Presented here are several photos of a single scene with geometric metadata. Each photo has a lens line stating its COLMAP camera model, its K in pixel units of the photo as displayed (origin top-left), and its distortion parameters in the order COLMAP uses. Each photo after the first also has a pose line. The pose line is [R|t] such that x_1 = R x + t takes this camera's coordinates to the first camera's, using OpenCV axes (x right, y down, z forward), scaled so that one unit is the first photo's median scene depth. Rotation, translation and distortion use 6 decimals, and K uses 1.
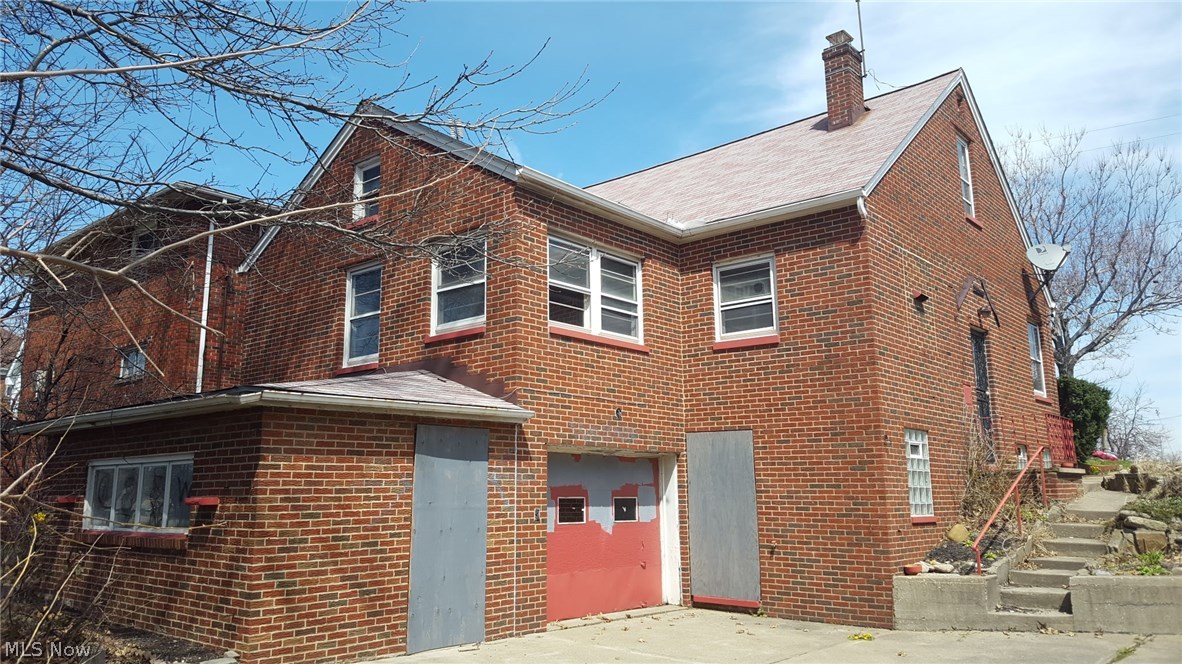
lens RADIAL K [[851.9, 0, 591.0], [0, 851.9, 332.0], [0, 0, 1]] dist [0.001175, 0.000572]
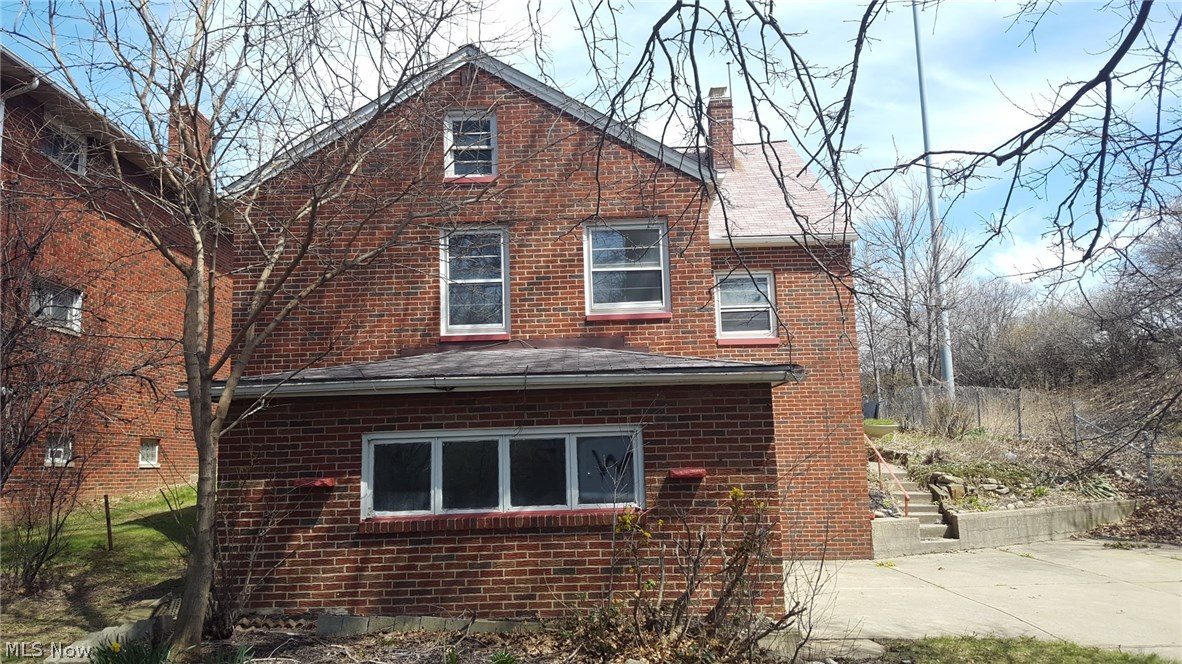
lens RADIAL K [[818.5, 0, 590.5], [0, 818.5, 362.6], [0, 0, 1]] dist [0.074144, 0.000184]
pose [[0.791429, 0.058983, 0.608409, -0.782648], [-0.092709, 0.995402, 0.024098, 0.038788], [-0.604190, -0.075477, 0.793258, 0.217247]]
